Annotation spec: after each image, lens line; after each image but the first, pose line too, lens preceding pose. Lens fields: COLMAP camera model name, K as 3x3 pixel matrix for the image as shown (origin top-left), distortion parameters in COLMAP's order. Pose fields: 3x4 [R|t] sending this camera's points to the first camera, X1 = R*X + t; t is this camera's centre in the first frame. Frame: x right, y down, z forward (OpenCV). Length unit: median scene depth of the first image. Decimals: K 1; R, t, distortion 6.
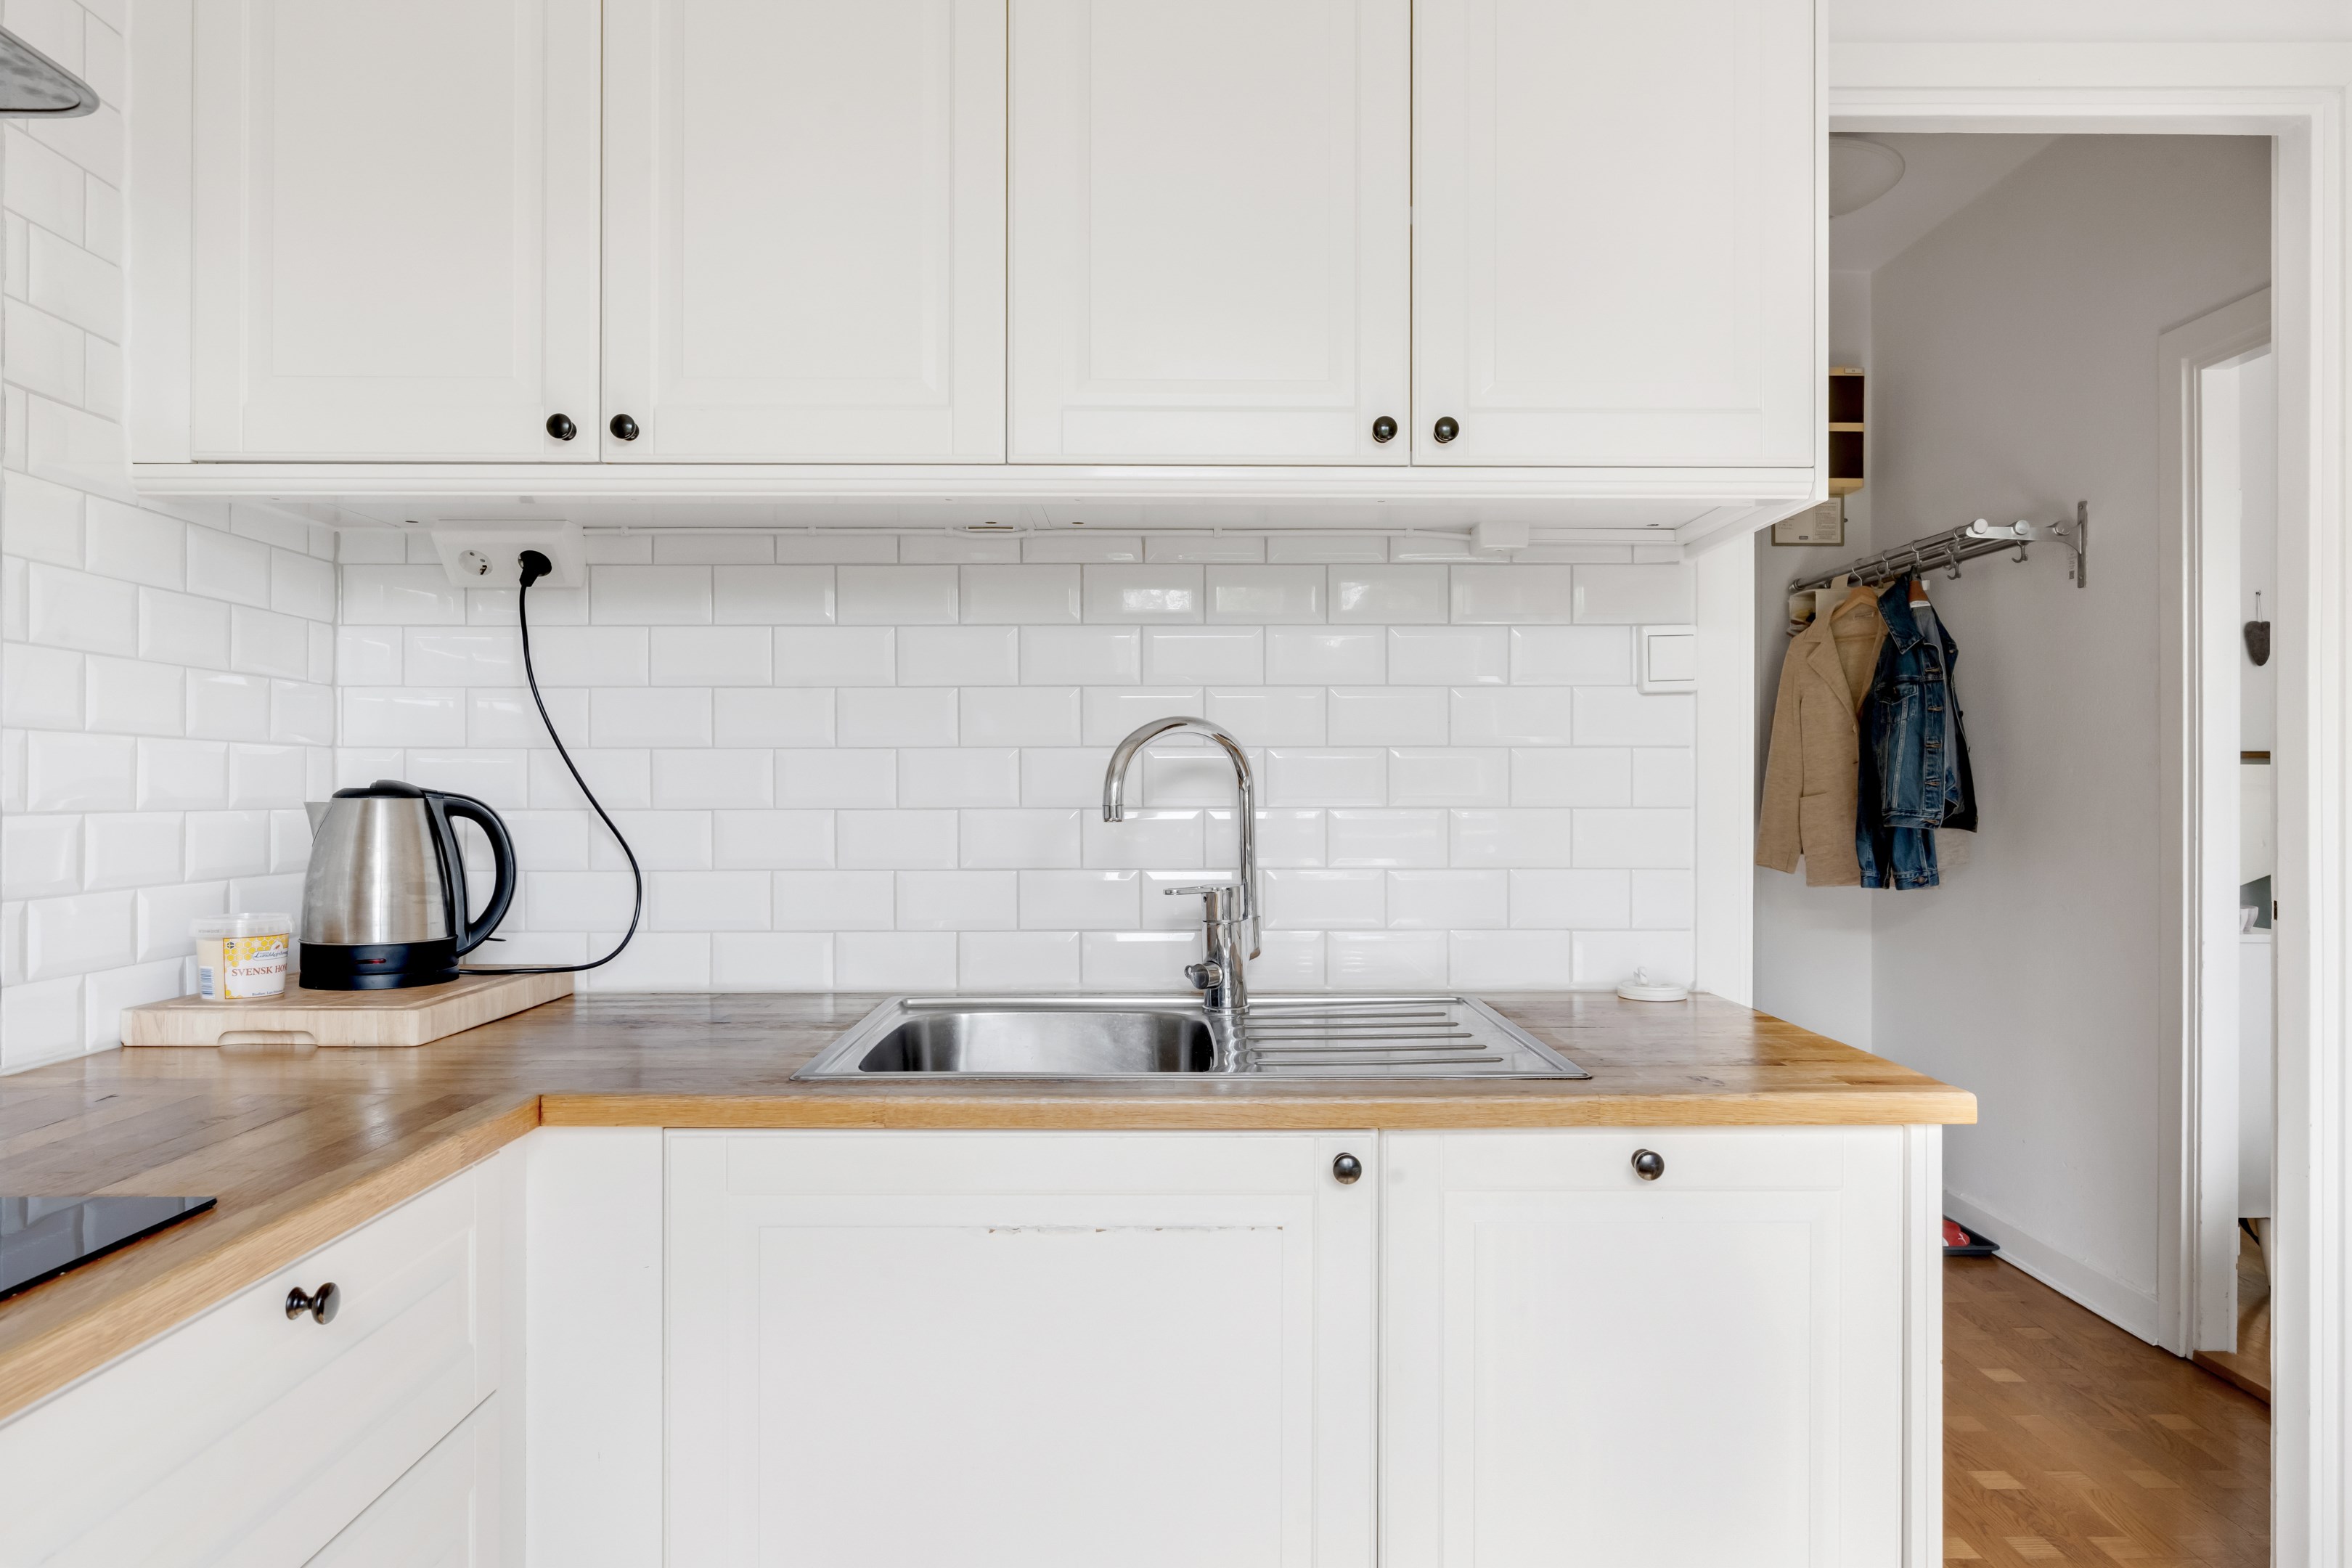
lens RADIAL K [[1518.3, 0, 1169.9], [0, 1518.3, 775.3], [0, 0, 1]] dist [-0.002703, -0.000672]
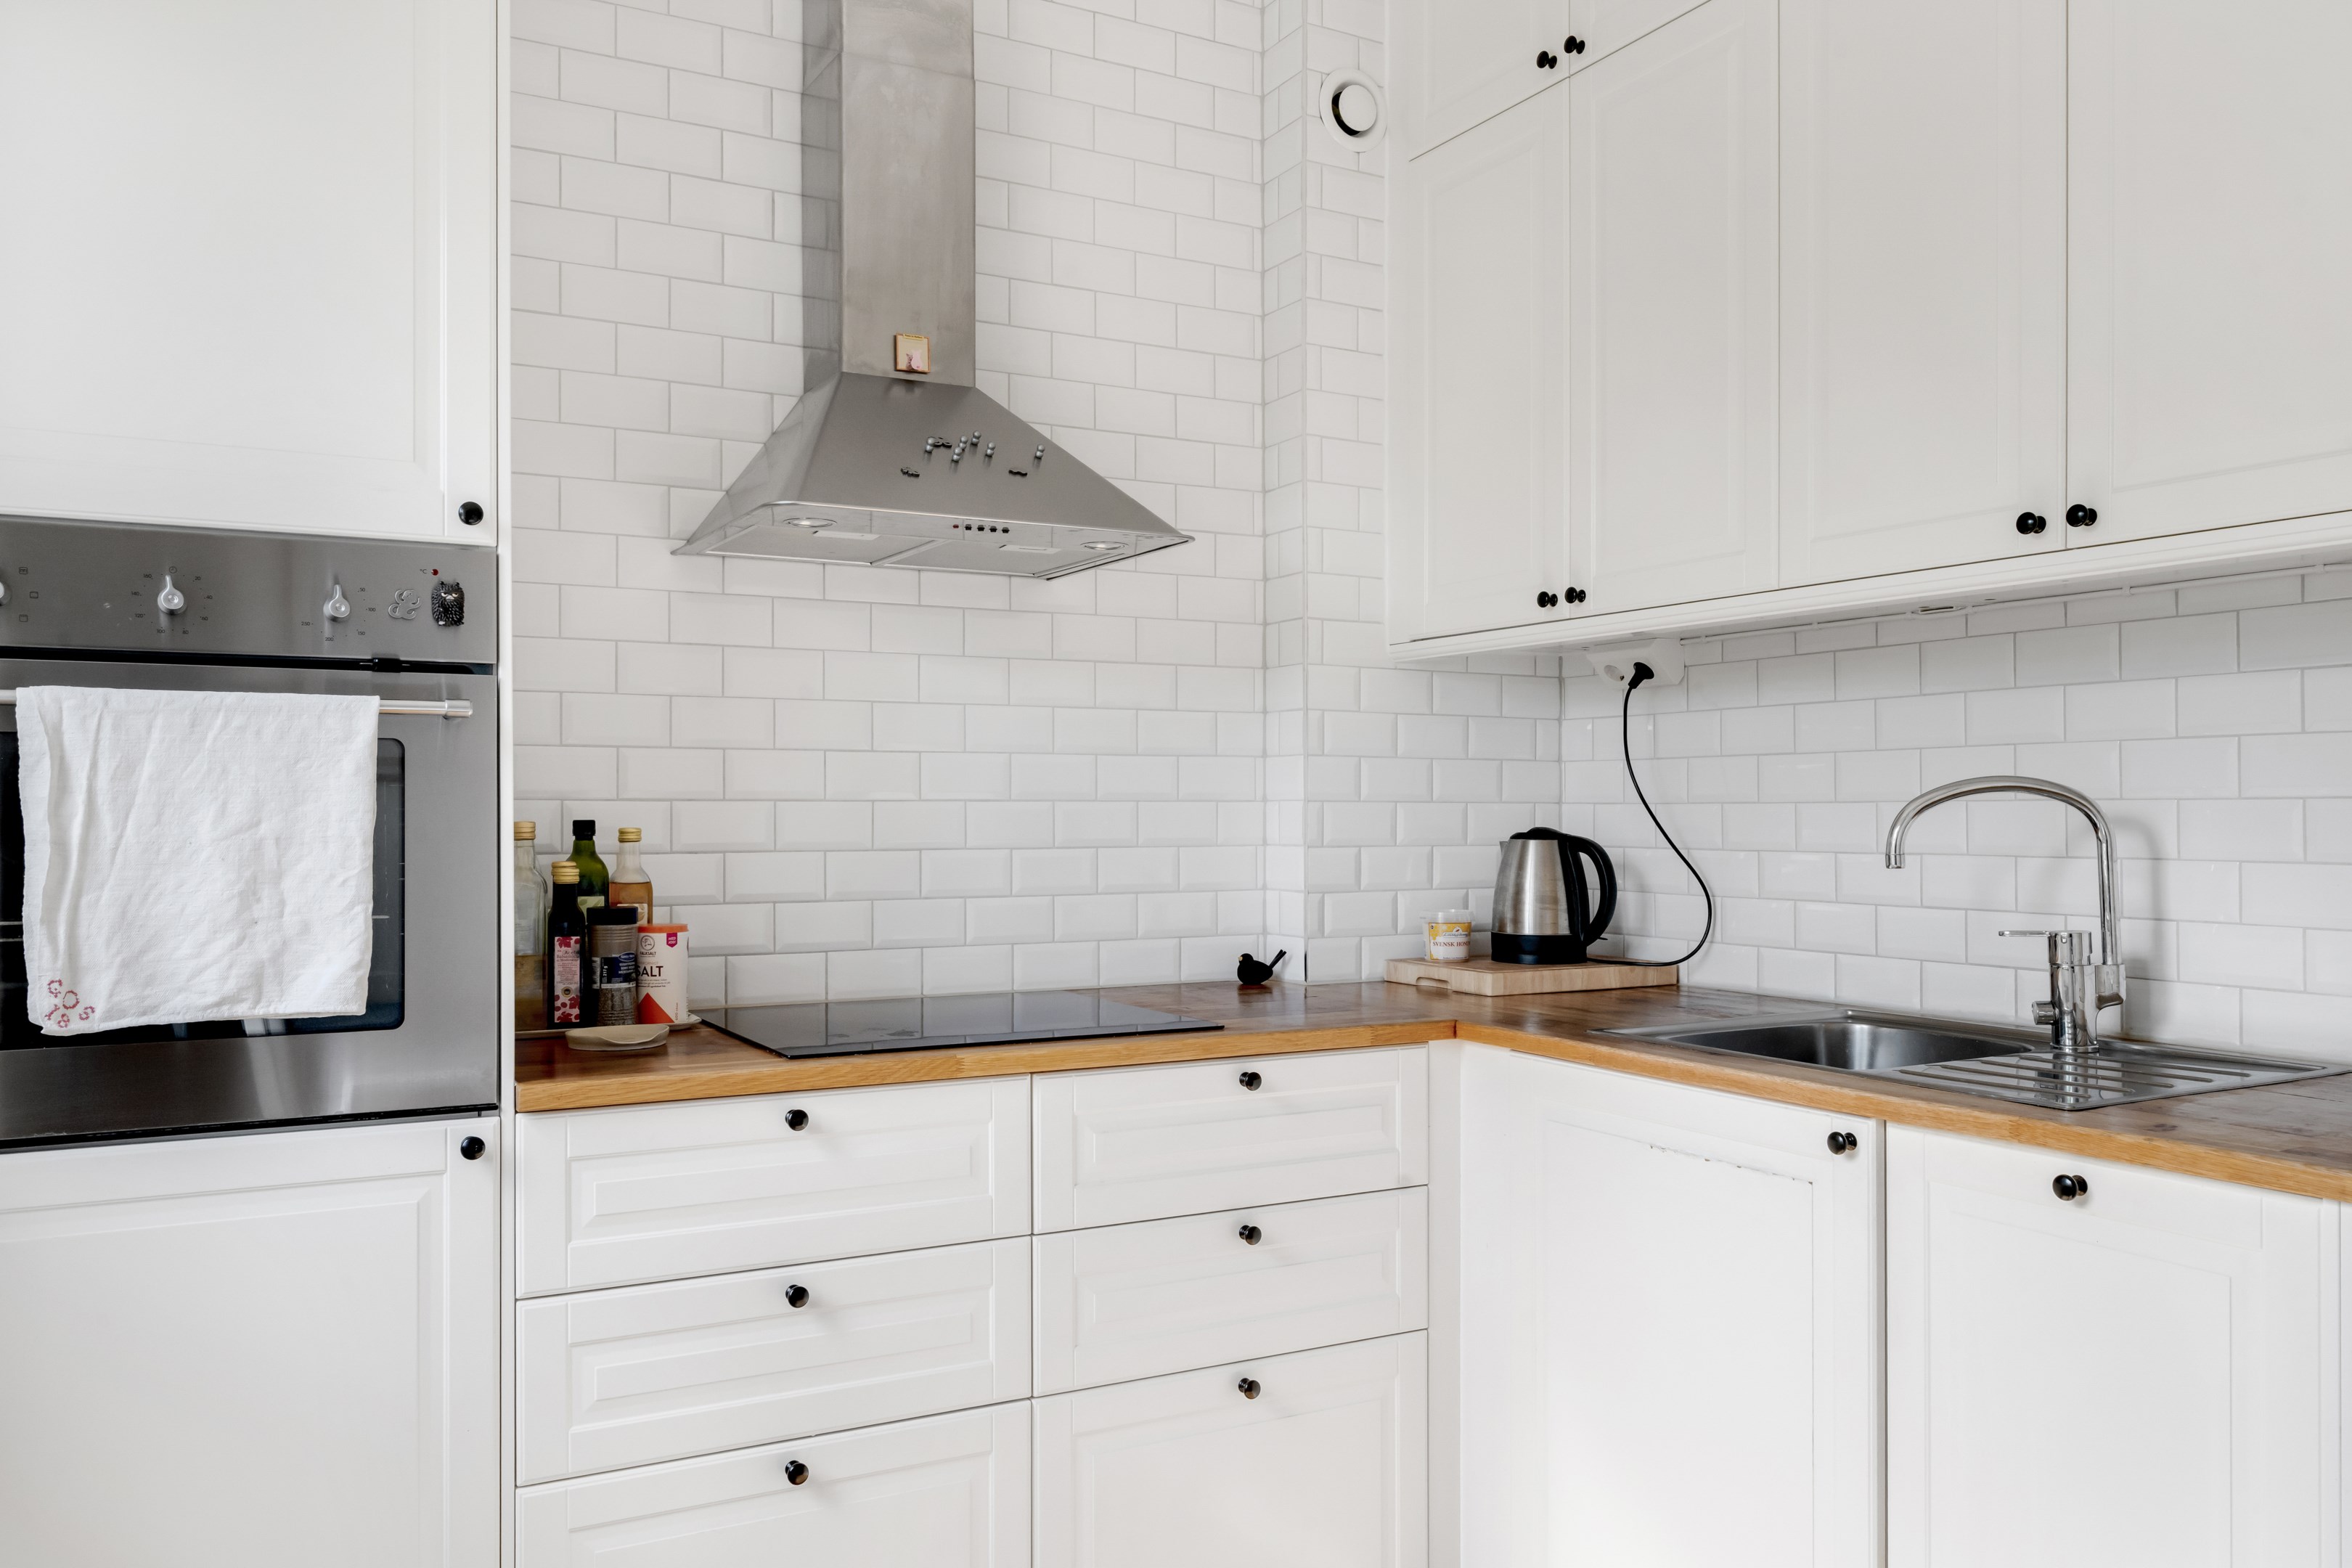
lens RADIAL K [[1690.8, 0, 1176.0], [0, 1690.8, 784.0], [0, 0, 1]] dist [-0.003793, -0.002308]
pose [[0.479988, -0.014967, -0.877148, 0.993095], [0.008593, 0.999887, -0.012360, -0.028134], [0.877233, -0.001605, 0.480062, -0.158896]]
